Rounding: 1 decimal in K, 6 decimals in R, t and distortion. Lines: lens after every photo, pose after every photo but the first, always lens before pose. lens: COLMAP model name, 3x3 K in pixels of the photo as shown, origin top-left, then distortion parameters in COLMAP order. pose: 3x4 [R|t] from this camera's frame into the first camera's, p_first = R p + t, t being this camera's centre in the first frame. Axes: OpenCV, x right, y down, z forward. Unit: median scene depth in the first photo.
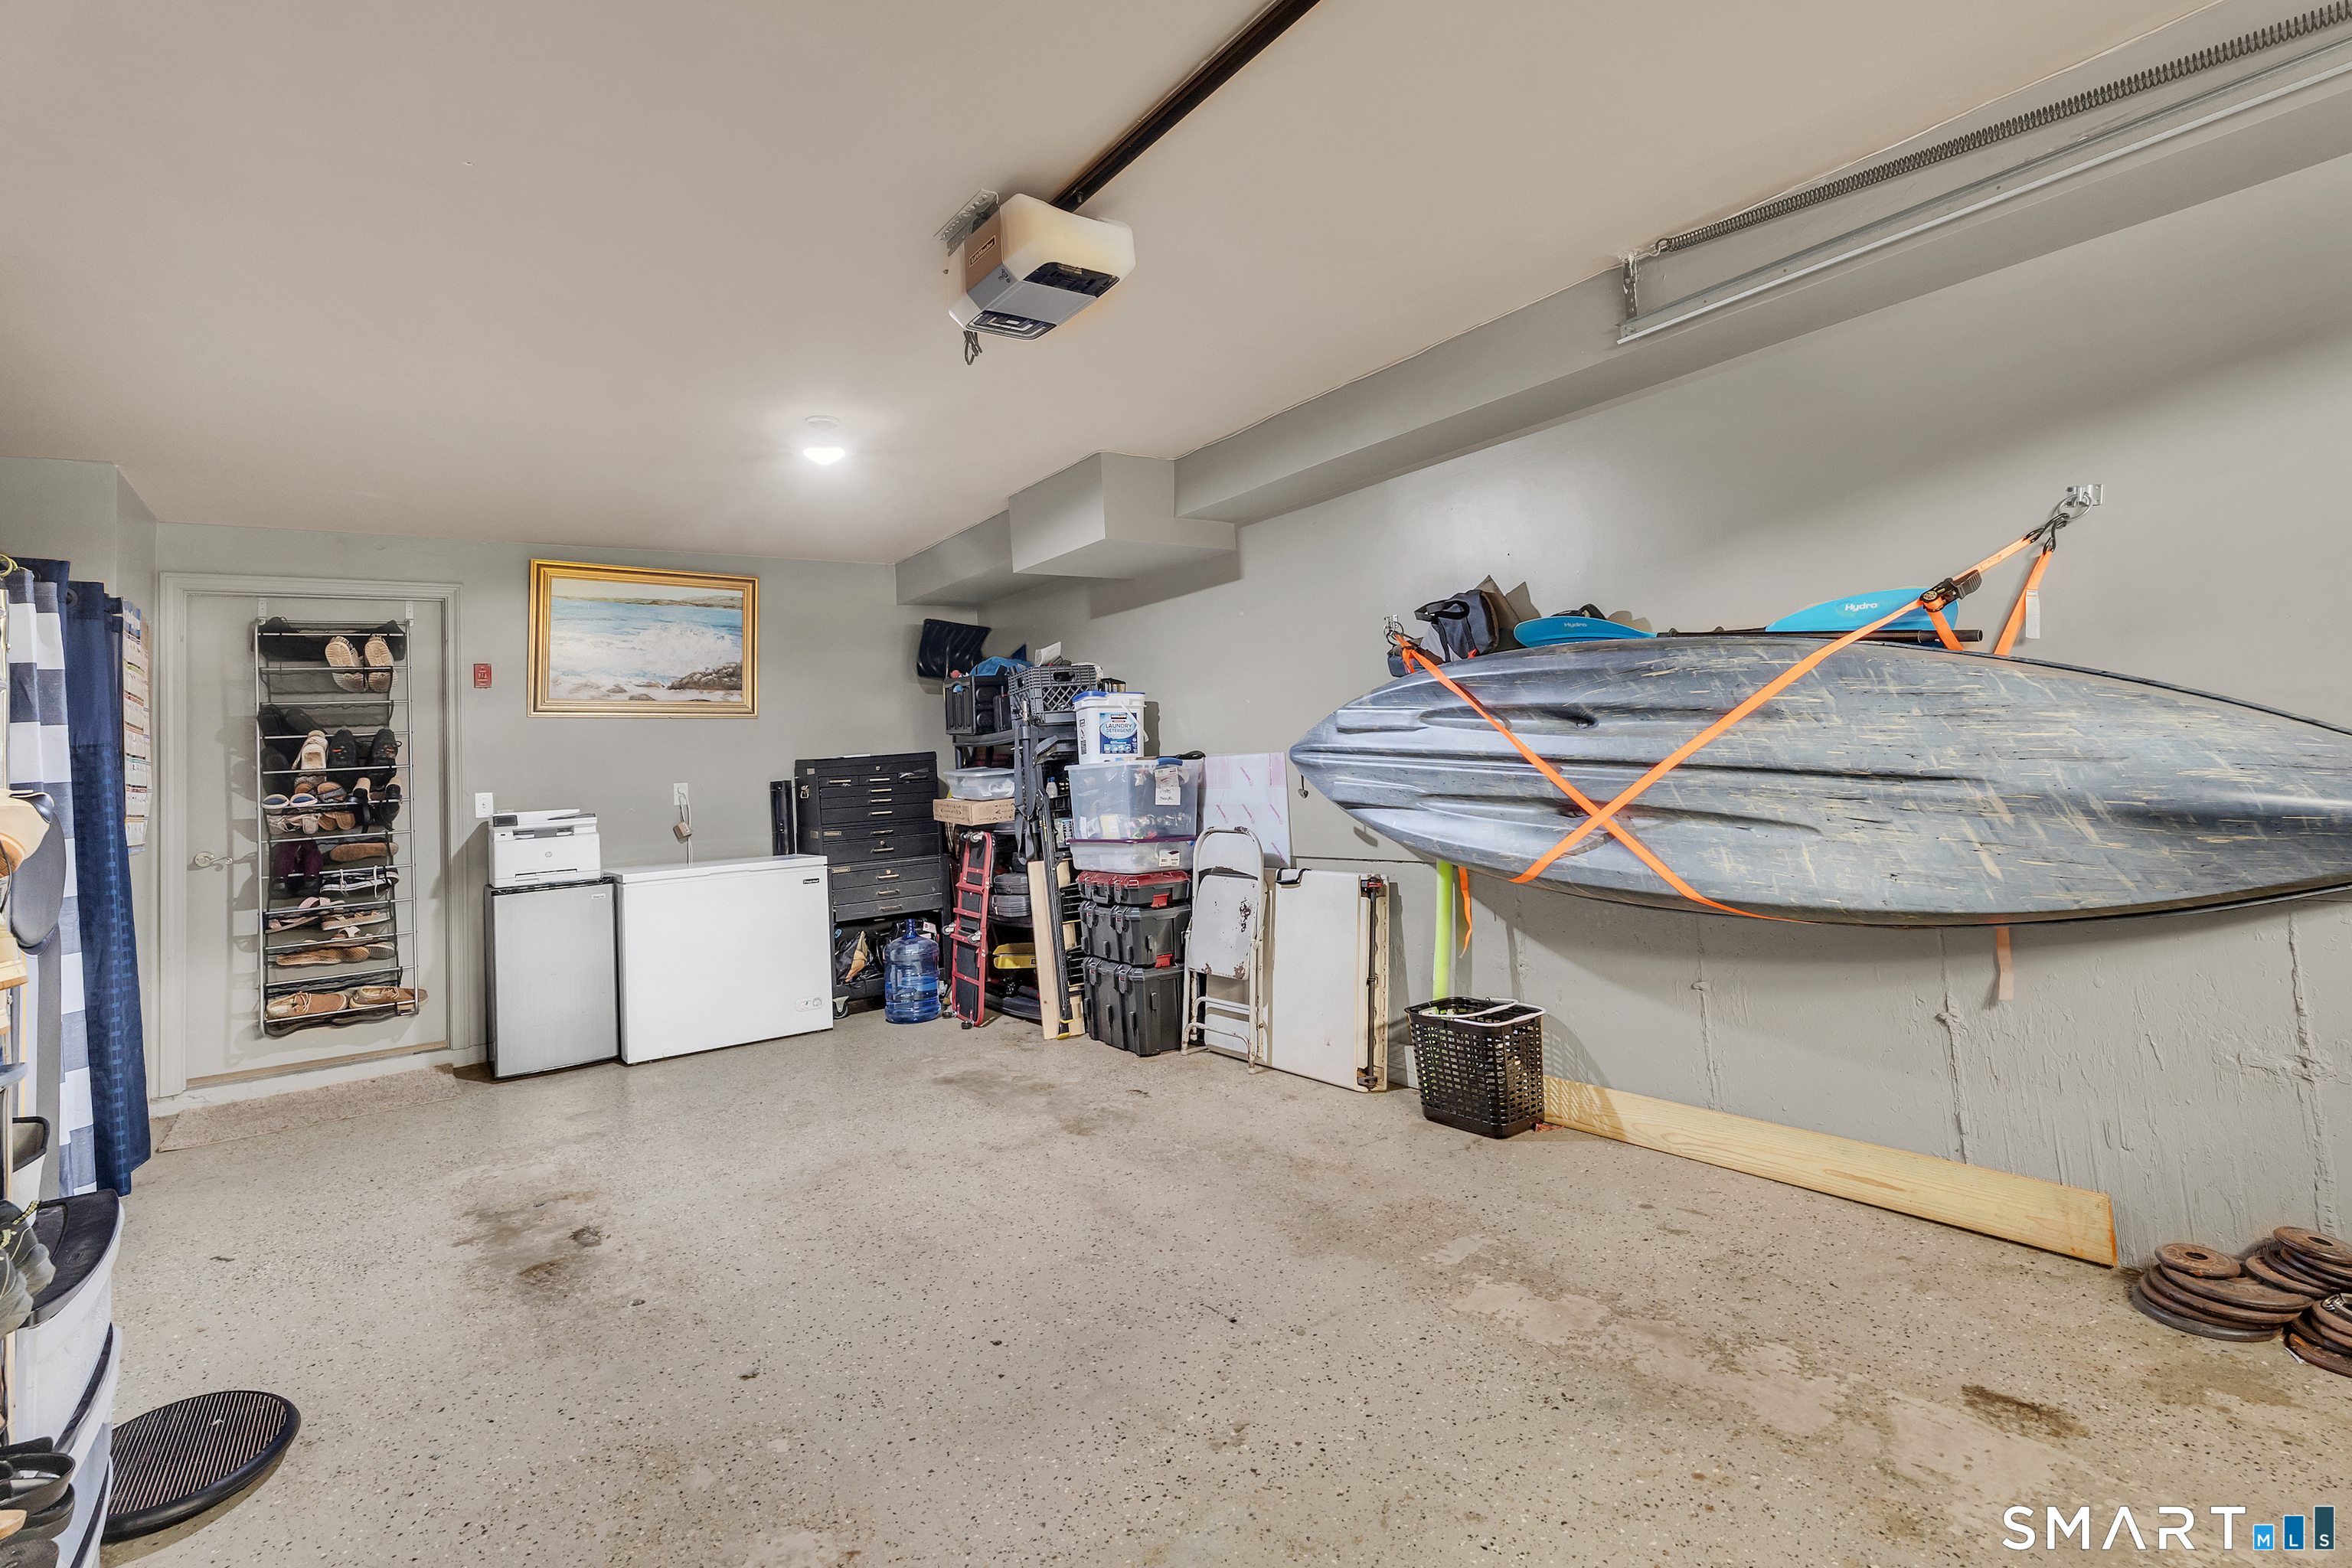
lens RADIAL K [[1092.5, 0, 1166.5], [0, 1092.5, 724.2], [0, 0, 1]] dist [0.000048, 0.000408]
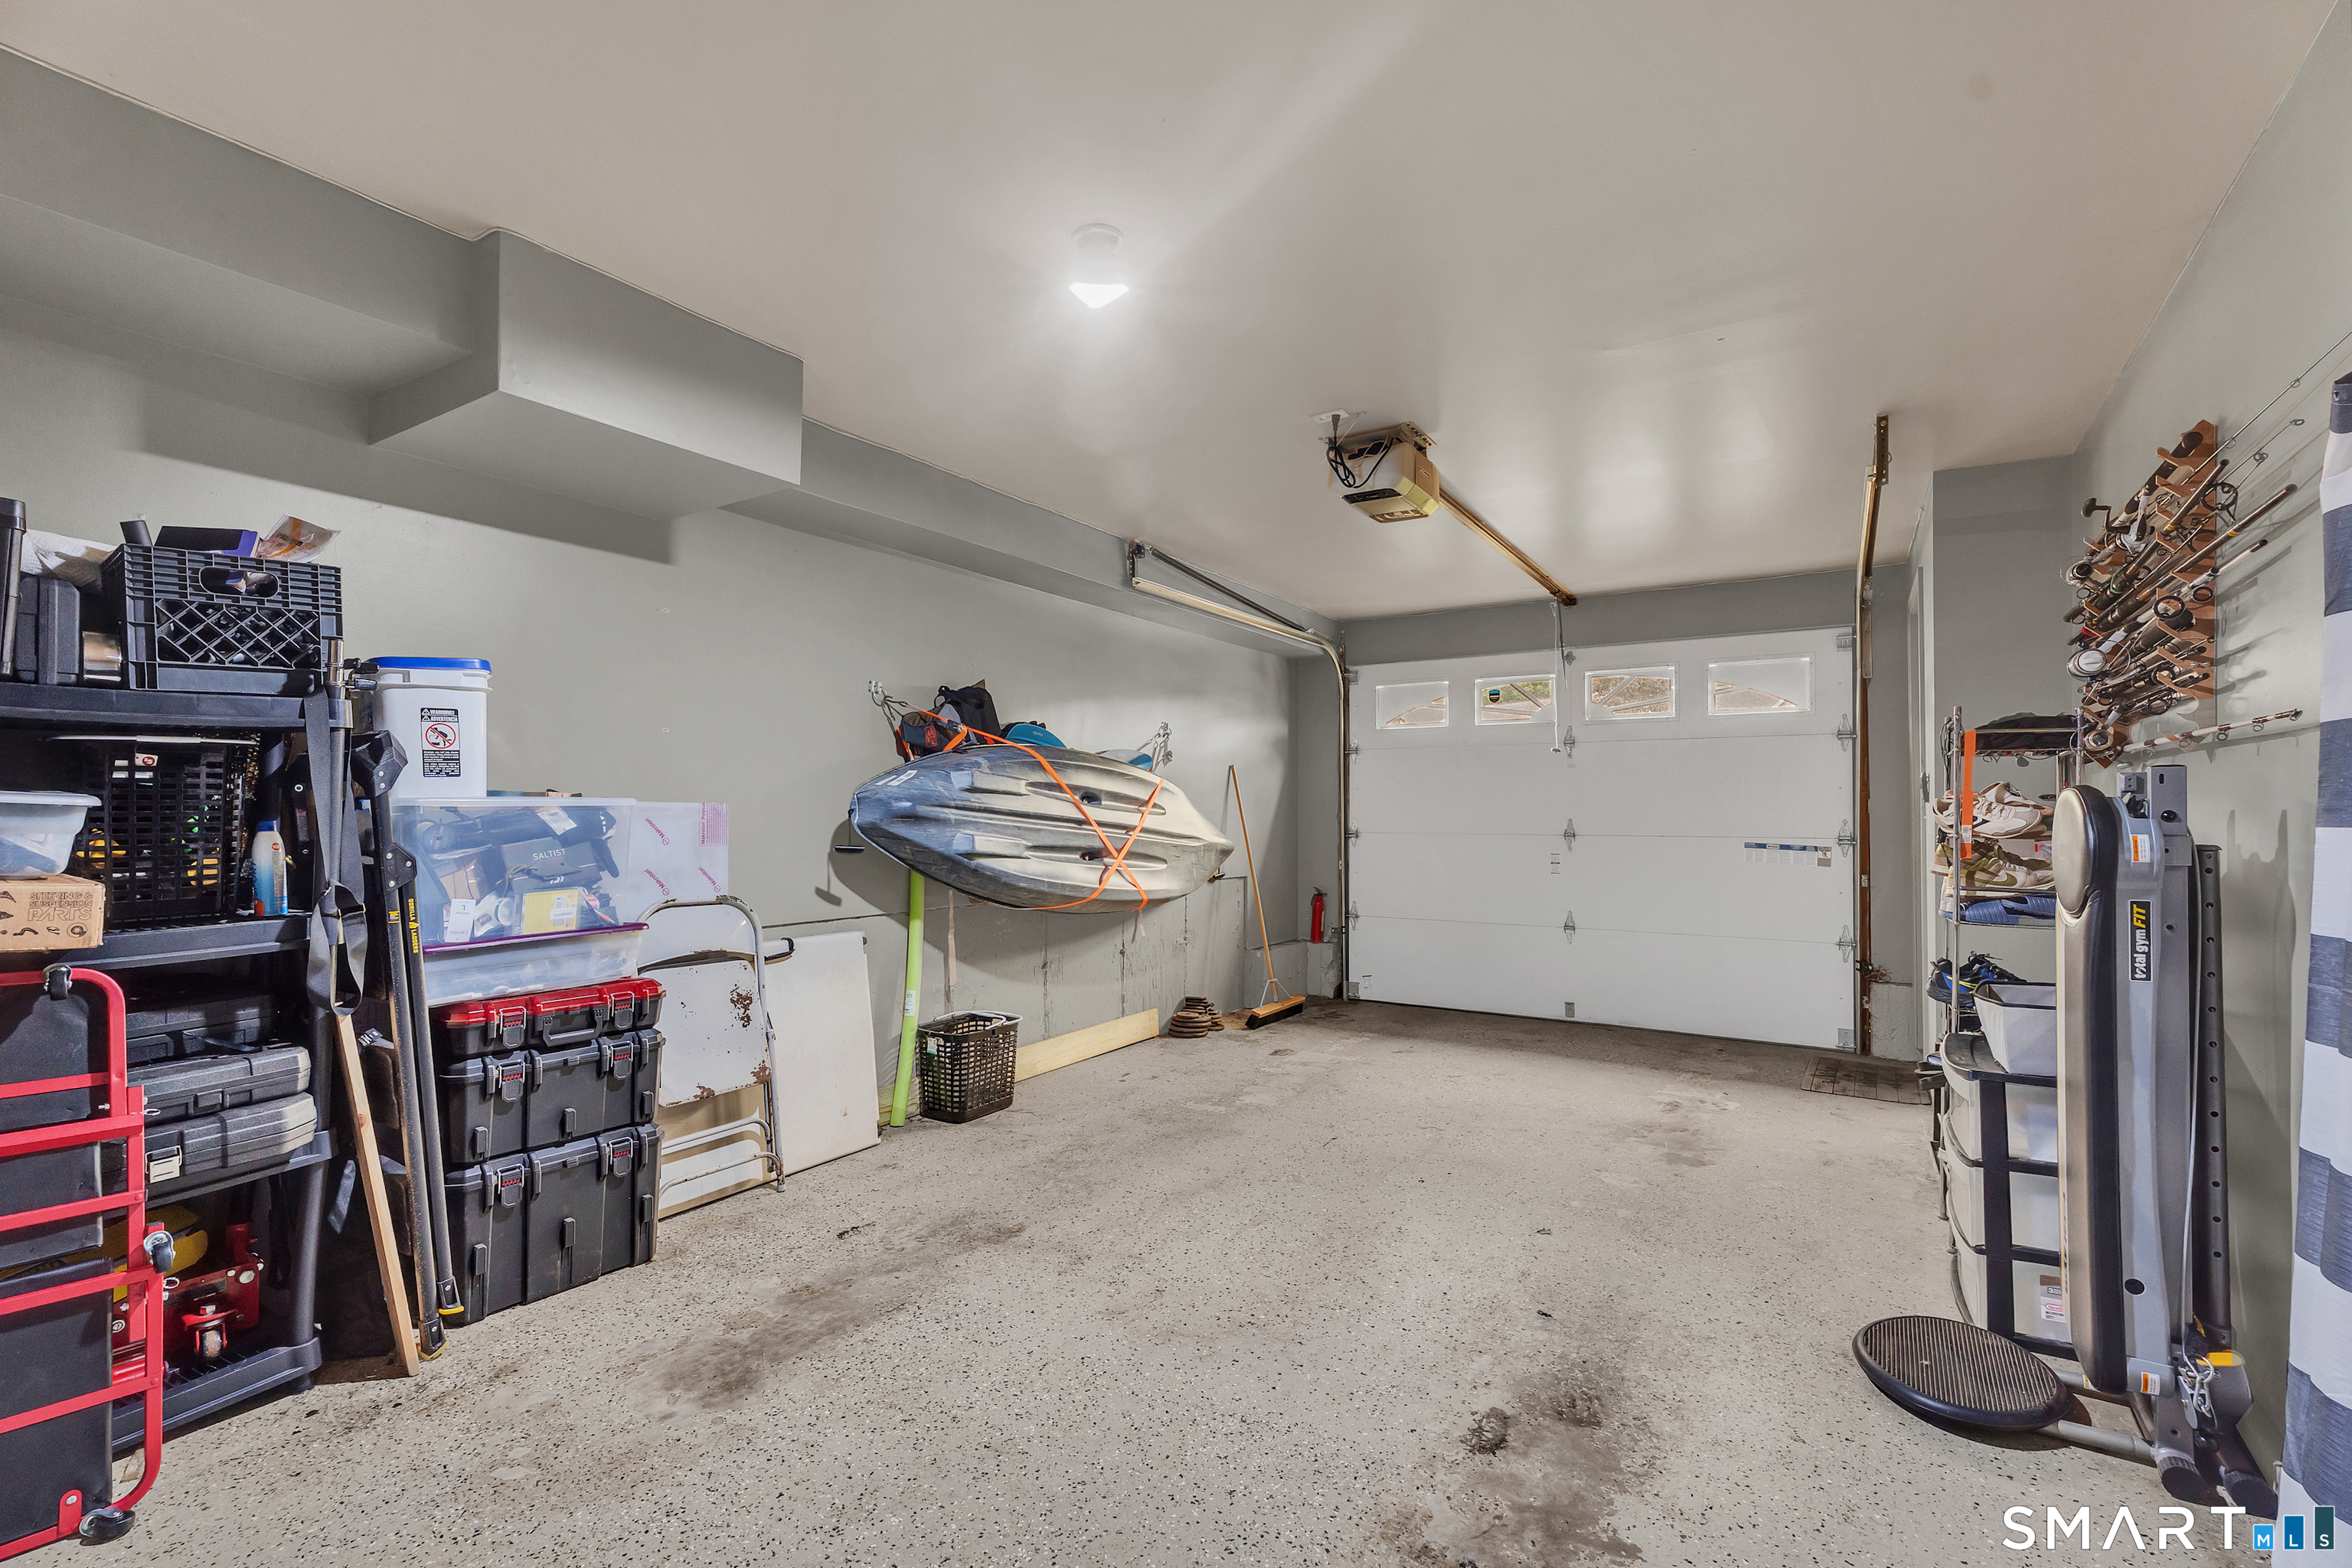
lens RADIAL K [[1038.3, 0, 1182.8], [0, 1038.3, 794.4], [0, 0, 1]] dist [0.000586, 0.007438]
pose [[-0.361499, 0.074738, 0.929372, -1.081405], [-0.018832, 0.995993, -0.087420, 0.117670], [-0.932182, -0.049104, -0.358643, 1.403978]]
